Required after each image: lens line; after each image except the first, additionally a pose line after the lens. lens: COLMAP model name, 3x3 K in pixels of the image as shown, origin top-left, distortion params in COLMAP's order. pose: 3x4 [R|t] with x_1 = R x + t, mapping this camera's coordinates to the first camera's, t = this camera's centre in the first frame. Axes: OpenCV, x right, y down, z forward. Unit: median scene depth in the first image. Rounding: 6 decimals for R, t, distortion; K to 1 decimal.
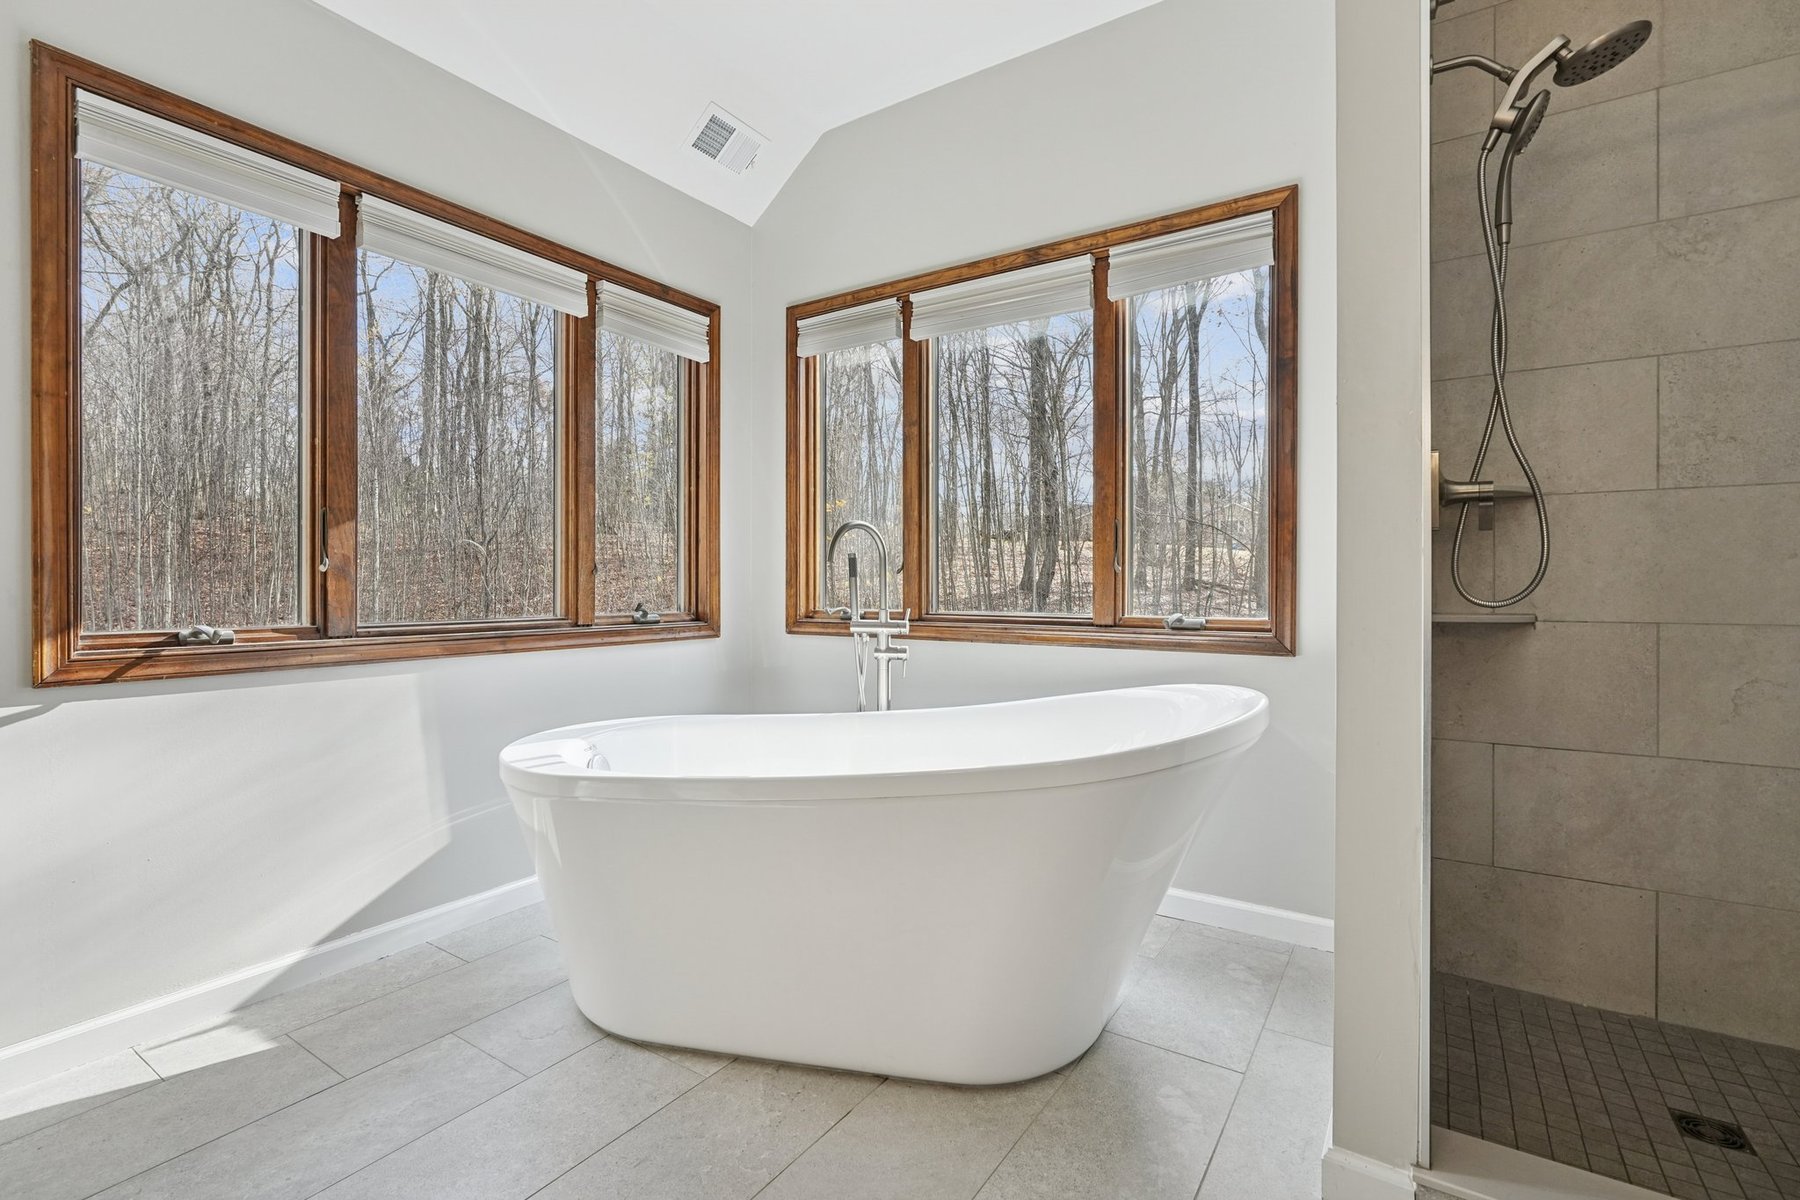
lens RADIAL K [[821.5, 0, 901.9], [0, 821.5, 587.9], [0, 0, 1]] dist [-0.001270, 0.003964]
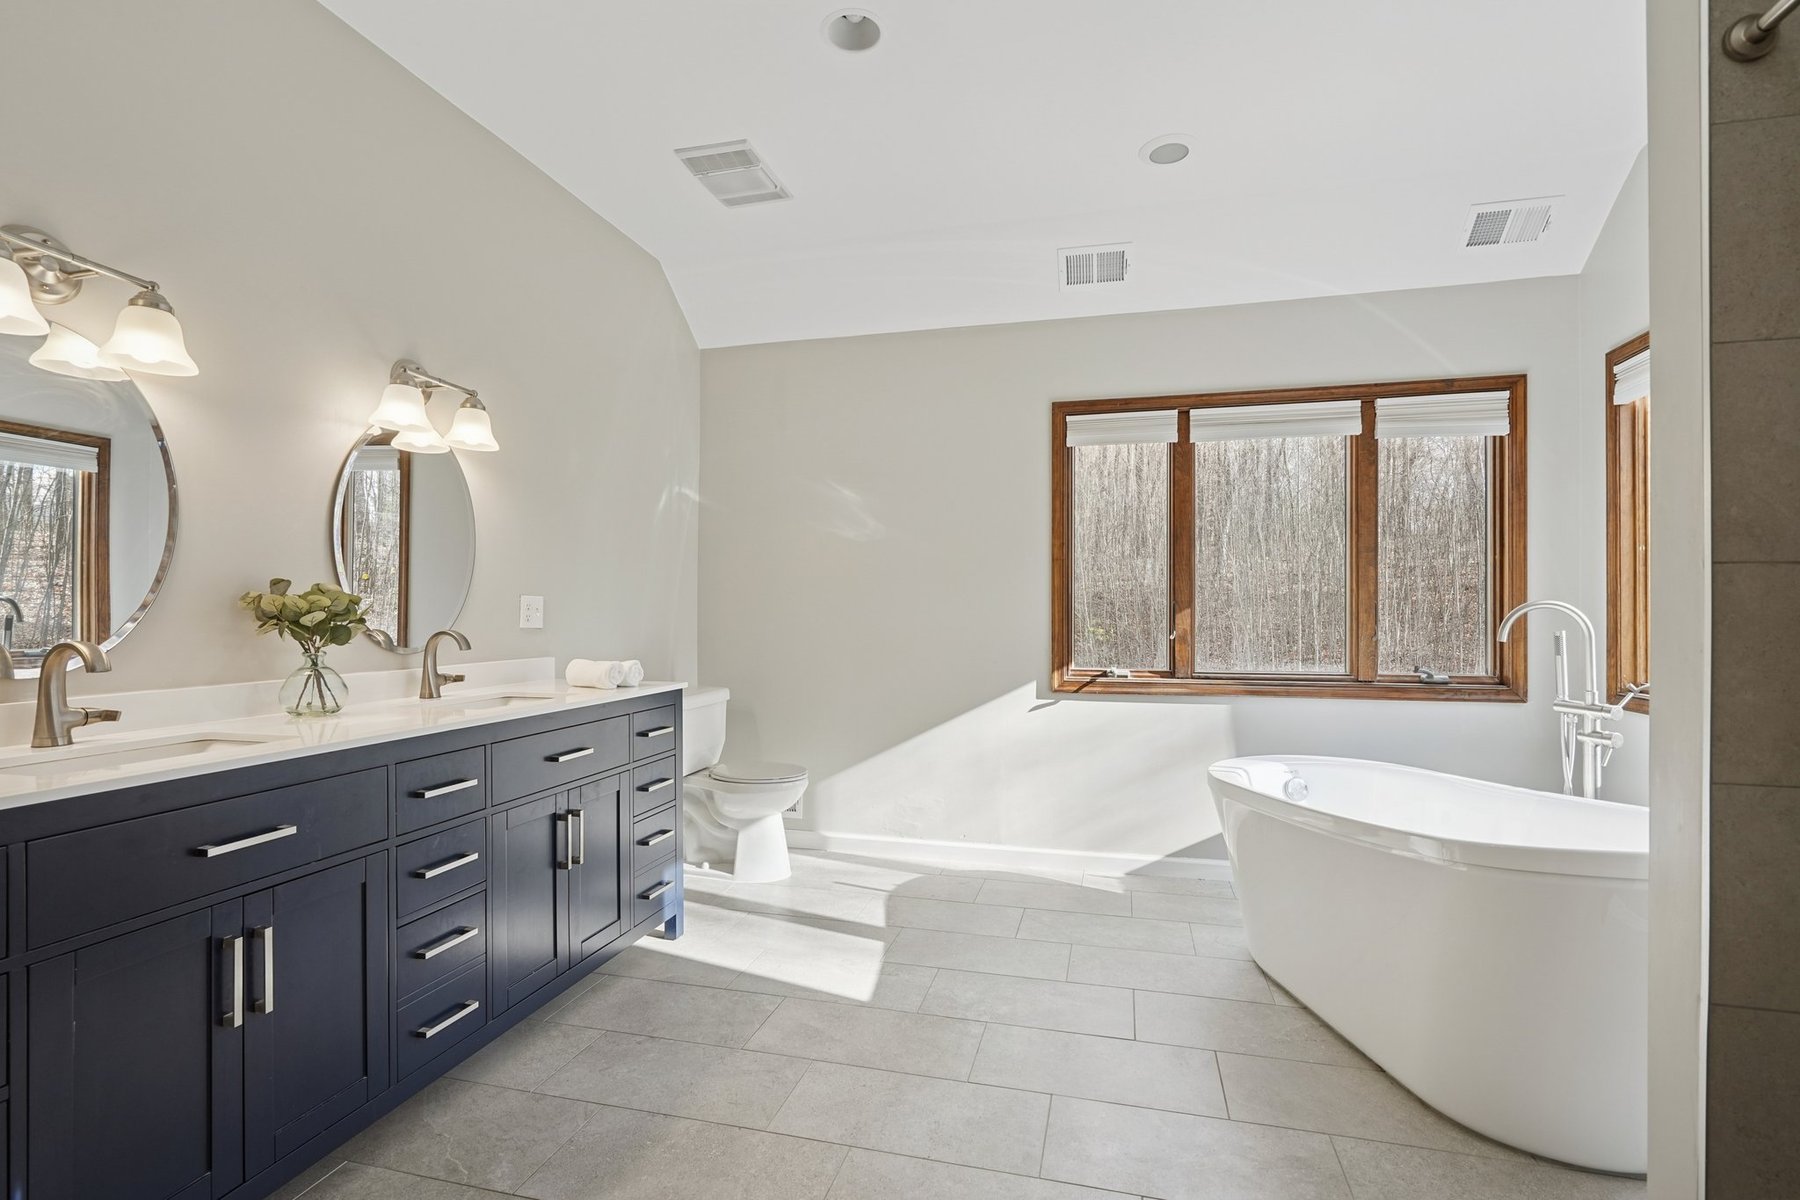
lens RADIAL K [[821.5, 0, 898.7], [0, 821.5, 606.9], [0, 0, 1]] dist [-0.001270, 0.003964]
pose [[0.310601, -0.005303, -0.950526, 0.733985], [0.000204, 0.999985, -0.005513, -0.076868], [0.950540, 0.001518, 0.310597, -0.066108]]
